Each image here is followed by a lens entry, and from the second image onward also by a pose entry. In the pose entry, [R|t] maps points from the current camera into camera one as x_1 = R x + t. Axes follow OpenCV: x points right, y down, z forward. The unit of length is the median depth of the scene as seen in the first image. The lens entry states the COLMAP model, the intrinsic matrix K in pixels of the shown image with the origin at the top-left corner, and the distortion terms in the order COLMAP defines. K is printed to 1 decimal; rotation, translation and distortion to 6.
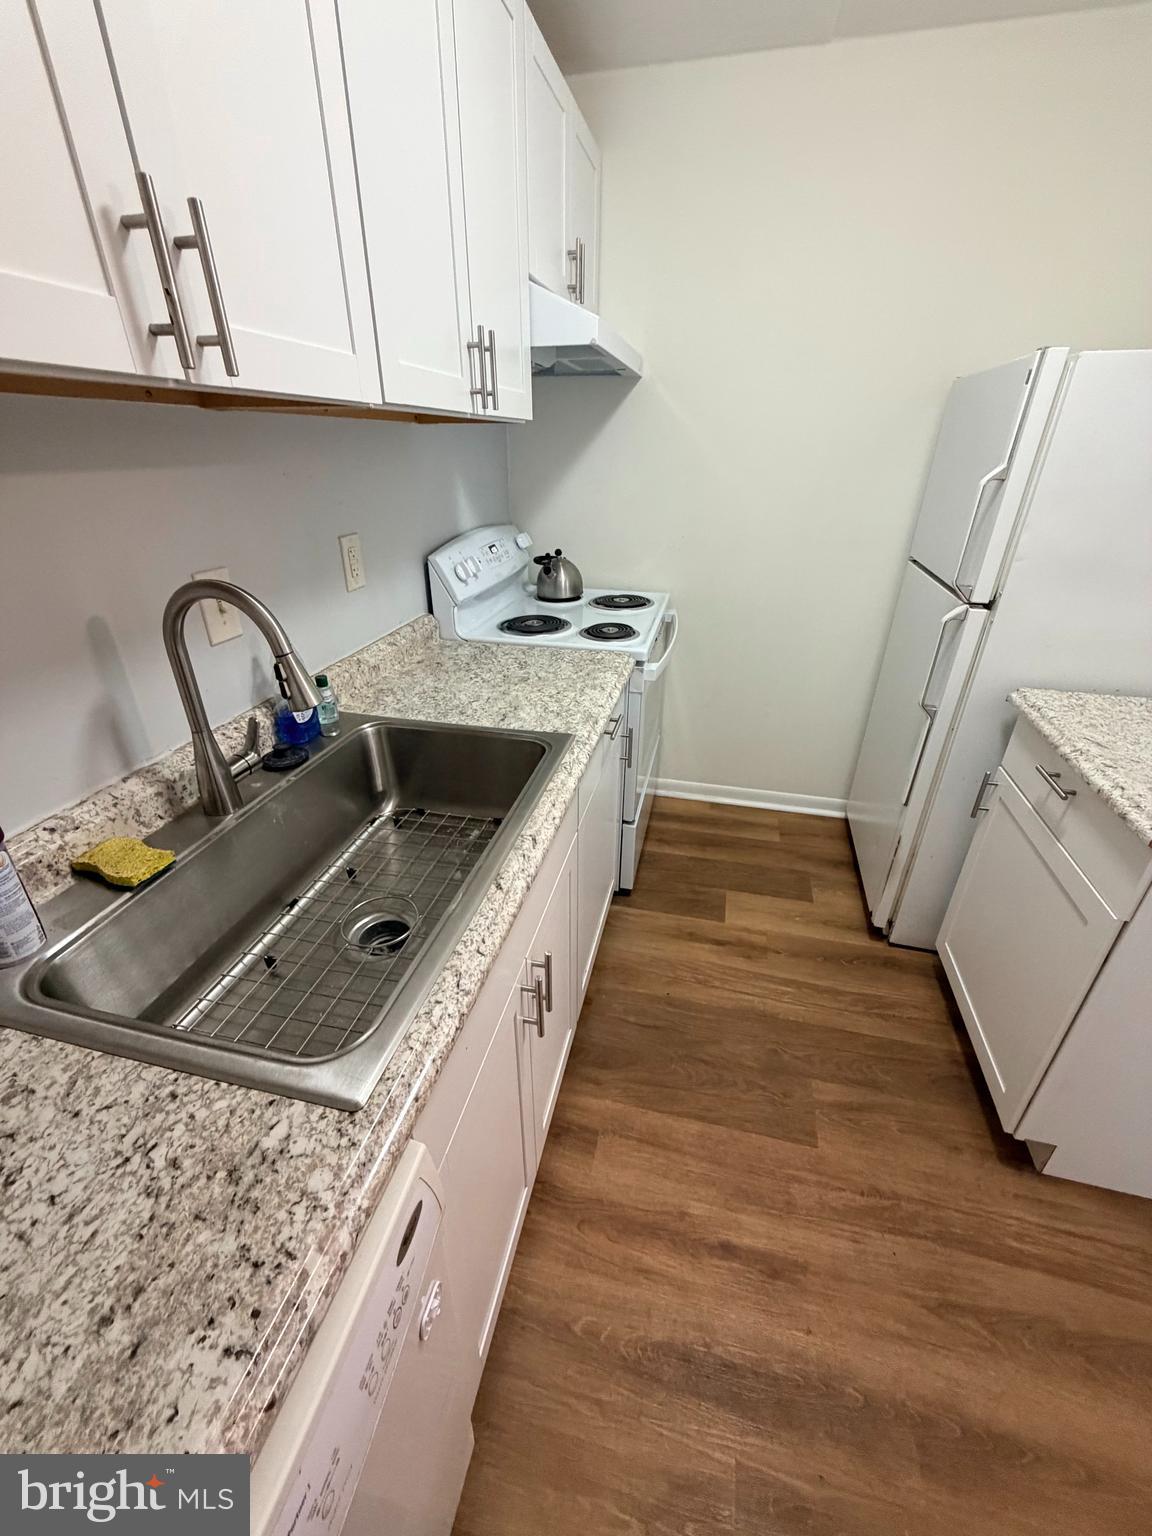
lens RADIAL K [[609.8, 0, 576.0], [0, 609.8, 768.0], [0, 0, 1]] dist [0.000635, 0.000064]
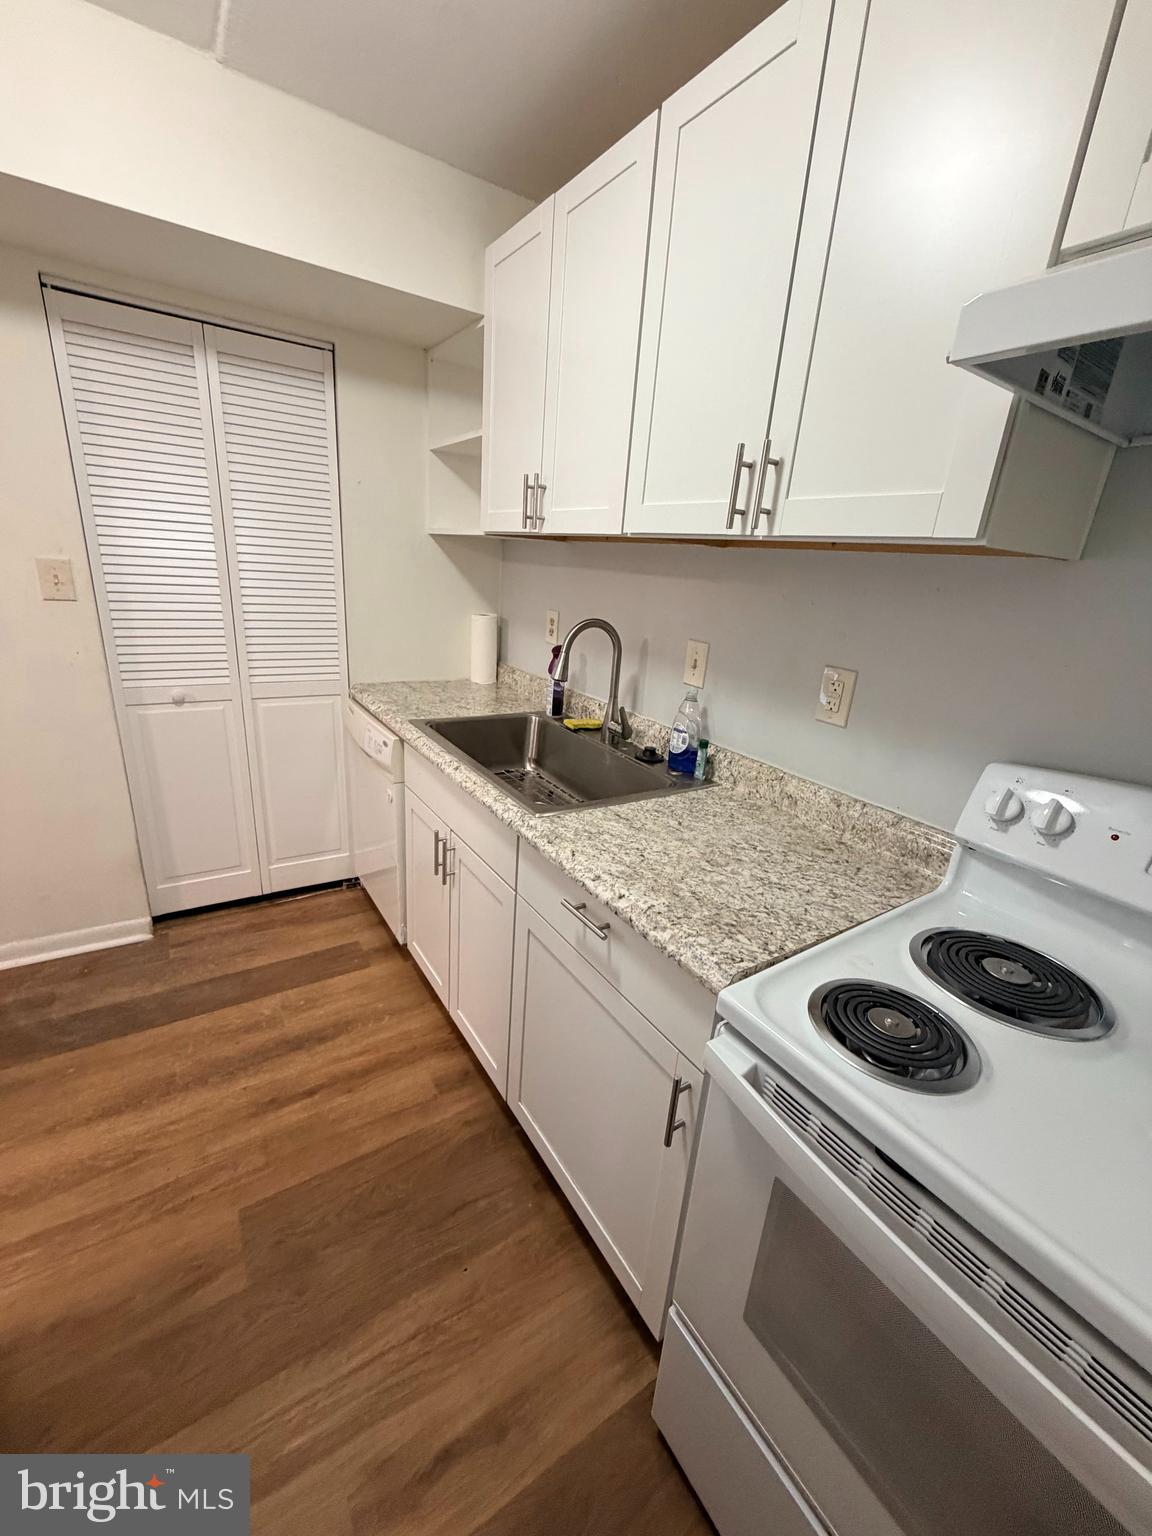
lens RADIAL K [[609.8, 0, 576.0], [0, 609.8, 768.0], [0, 0, 1]] dist [0.000635, 0.000064]
pose [[-0.684169, 0.180697, -0.706584, 0.580237], [-0.407757, 0.708486, 0.576005, -0.638553], [0.604687, 0.682199, -0.411044, 1.227968]]
